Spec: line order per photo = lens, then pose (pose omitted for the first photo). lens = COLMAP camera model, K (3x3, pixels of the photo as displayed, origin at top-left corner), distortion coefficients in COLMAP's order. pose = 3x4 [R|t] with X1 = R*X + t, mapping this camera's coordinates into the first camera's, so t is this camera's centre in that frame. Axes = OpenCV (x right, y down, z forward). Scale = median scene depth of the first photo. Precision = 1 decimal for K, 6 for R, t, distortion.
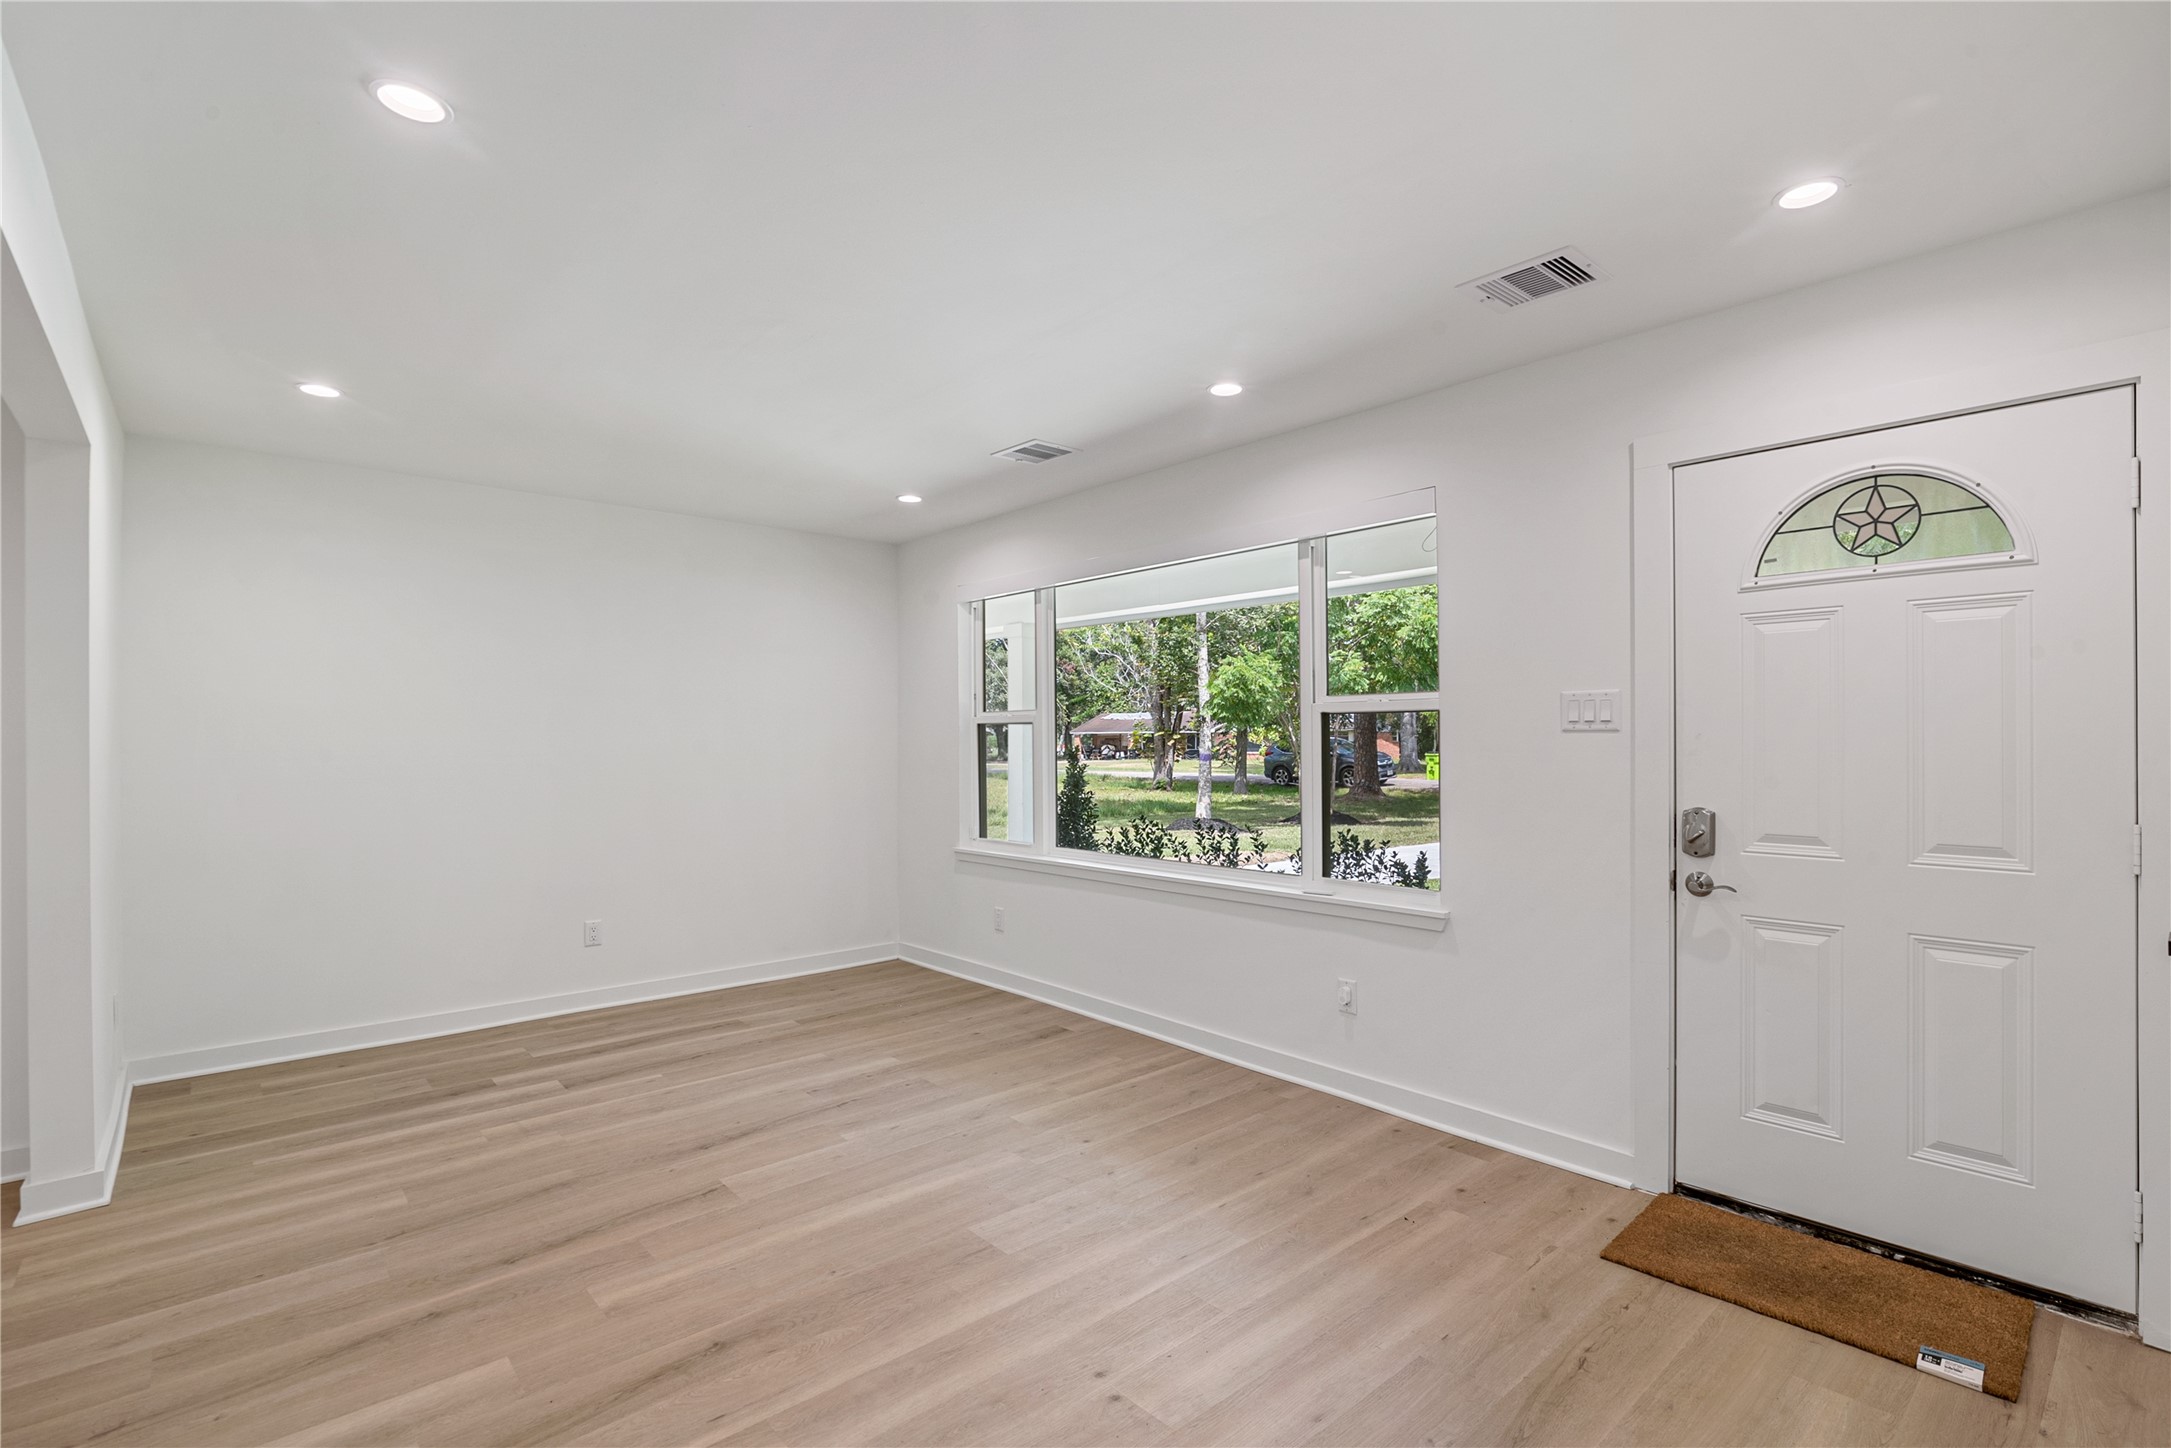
lens RADIAL K [[1008.3, 0, 1103.4], [0, 1008.3, 730.8], [0, 0, 1]] dist [-0.011569, 0.001499]
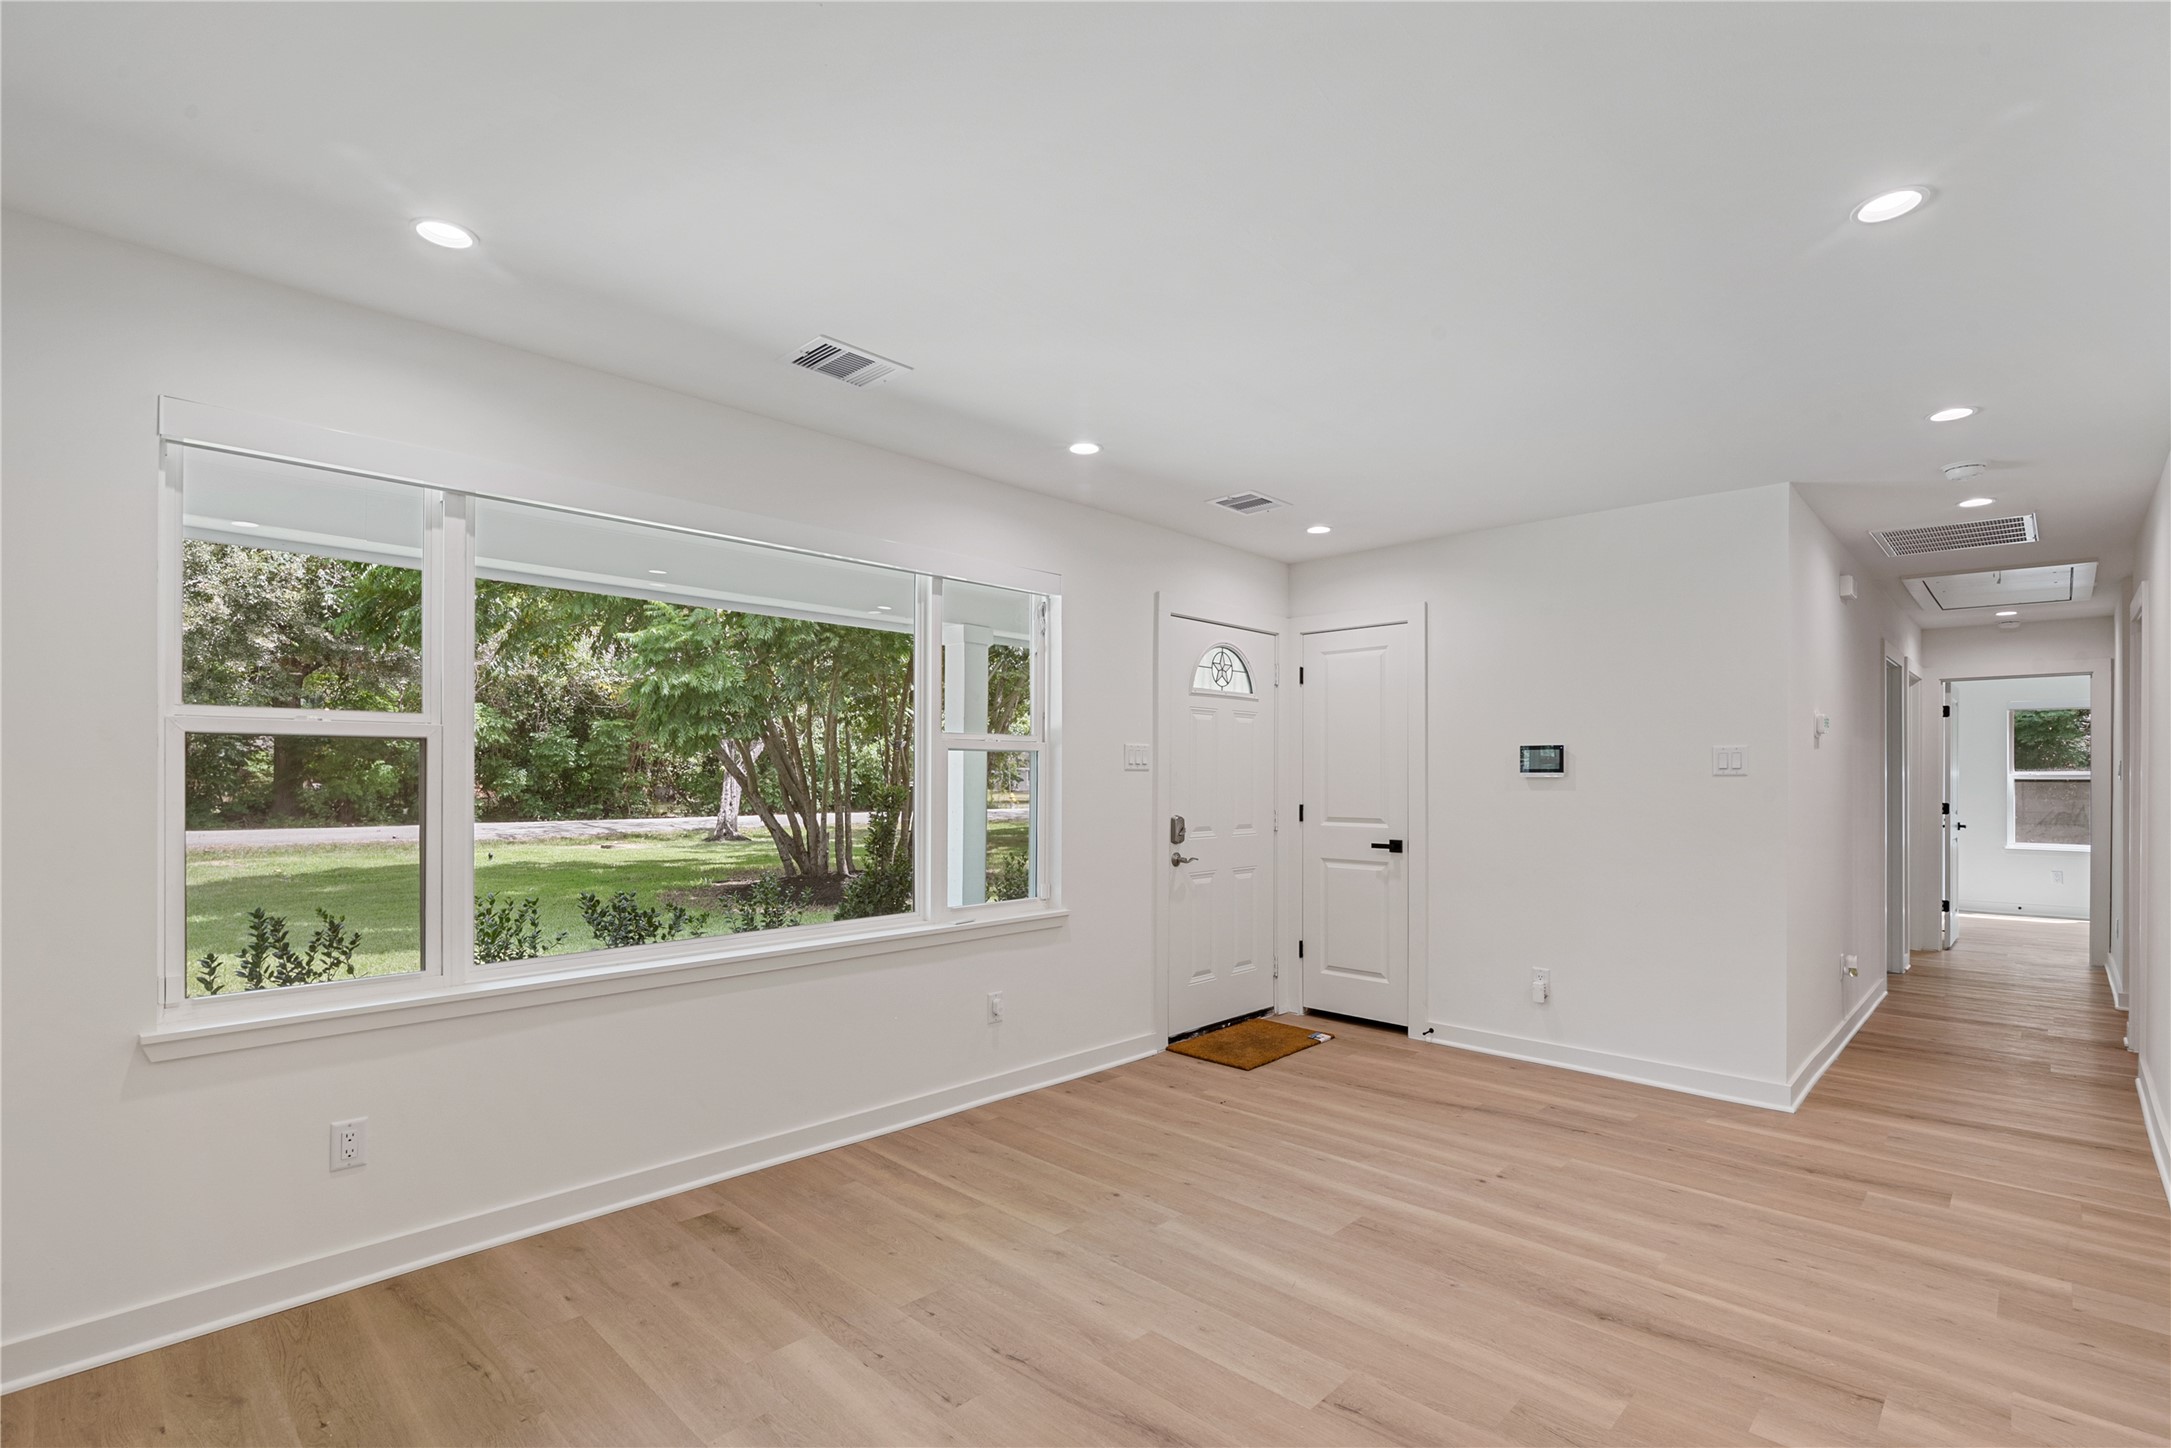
lens RADIAL K [[1008.3, 0, 1078.1], [0, 1008.3, 772.4], [0, 0, 1]] dist [-0.011569, 0.001499]
pose [[-0.066218, 0.004150, 0.997797, -0.946001], [-0.011739, 0.999919, -0.004938, 0.010931], [-0.997736, -0.012041, -0.066163, 1.075591]]
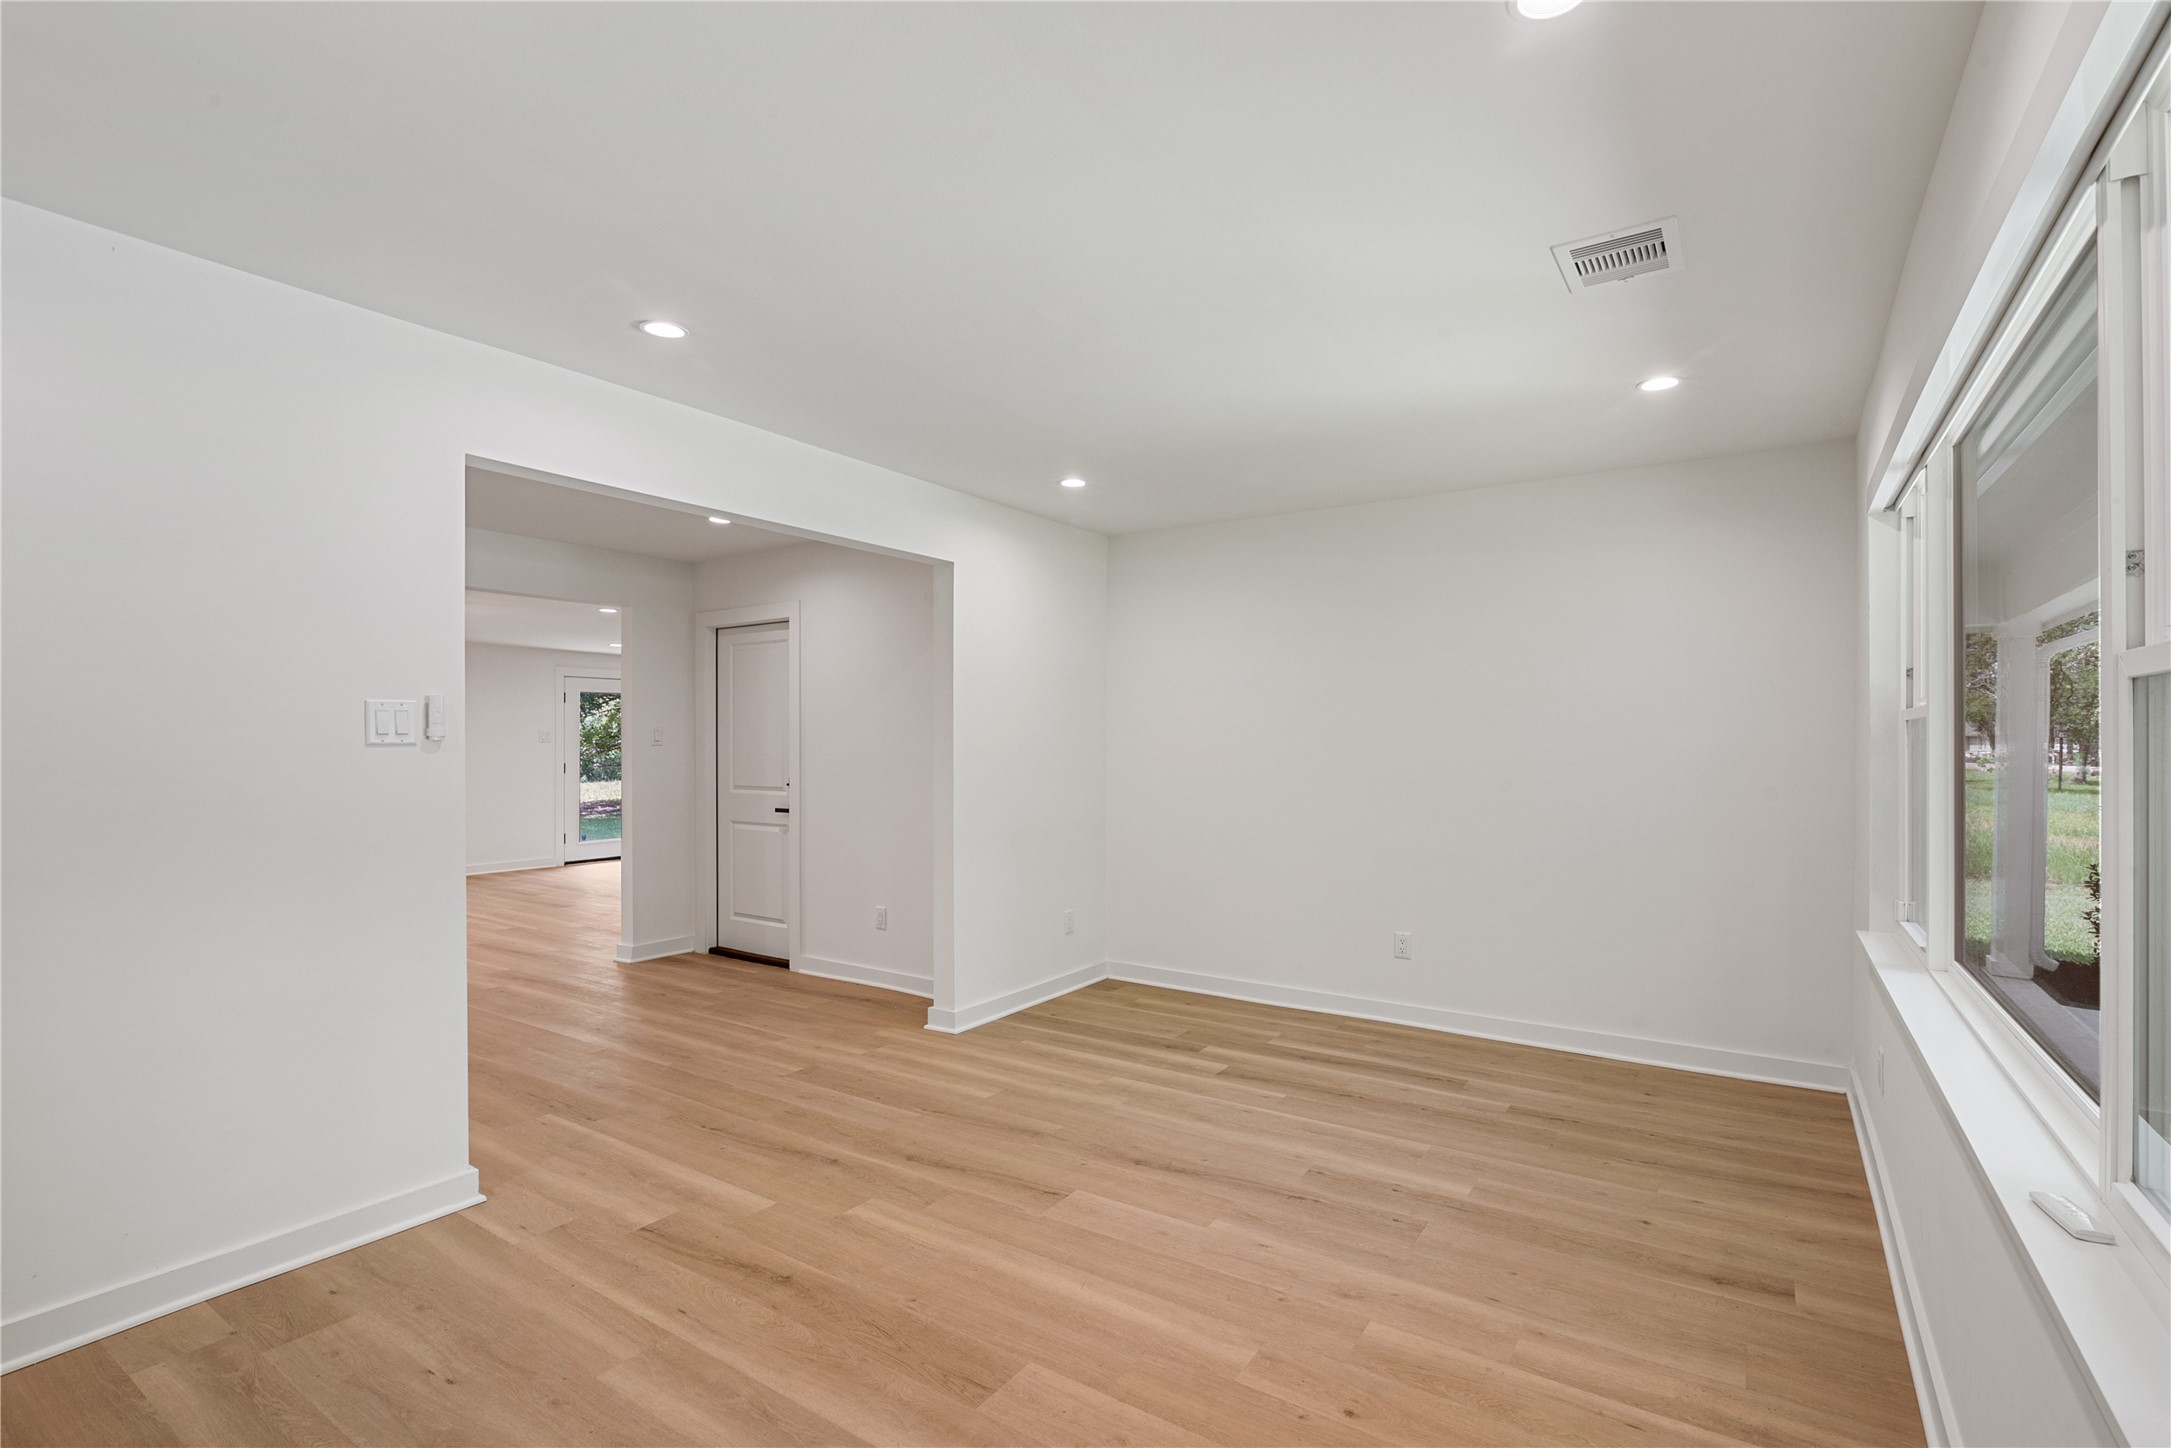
lens RADIAL K [[1008.3, 0, 1077.5], [0, 1008.3, 742.0], [0, 0, 1]] dist [-0.011569, 0.001499]
pose [[0.238475, 0.005203, -0.971135, 0.516317], [0.004505, 0.999969, 0.006463, -0.002035], [0.971138, -0.005917, 0.238445, 0.679968]]
